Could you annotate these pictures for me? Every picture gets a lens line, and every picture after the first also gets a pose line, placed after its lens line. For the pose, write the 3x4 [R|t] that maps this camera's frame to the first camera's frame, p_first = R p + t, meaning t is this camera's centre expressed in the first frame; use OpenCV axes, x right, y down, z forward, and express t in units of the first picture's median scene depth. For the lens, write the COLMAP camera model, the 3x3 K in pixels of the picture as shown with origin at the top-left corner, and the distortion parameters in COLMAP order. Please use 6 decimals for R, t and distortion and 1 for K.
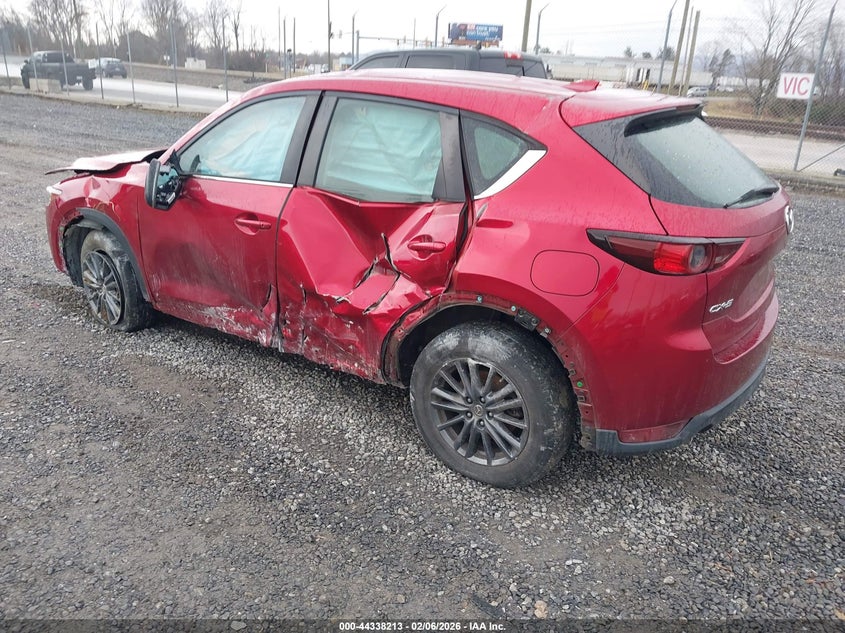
lens RADIAL K [[633.9, 0, 421.0], [0, 633.9, 321.3], [0, 0, 1]] dist [0.005434, -0.005533]
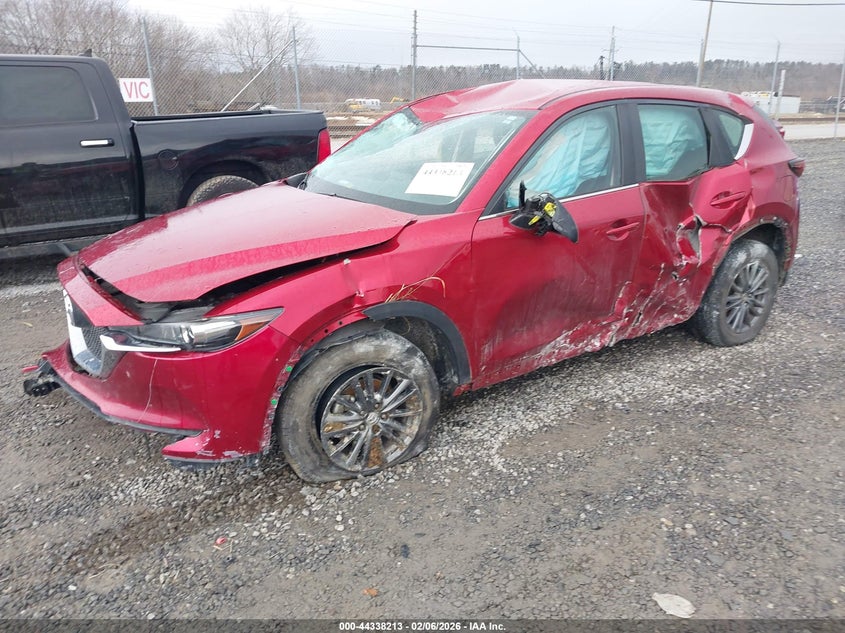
lens RADIAL K [[633.9, 0, 421.9], [0, 633.9, 317.1], [0, 0, 1]] dist [0.005434, -0.005533]
pose [[0.397587, -0.348681, 0.848732, -1.259739], [0.358832, 0.910404, 0.205924, -0.335898], [-0.844491, 0.222679, 0.487082, 0.757877]]
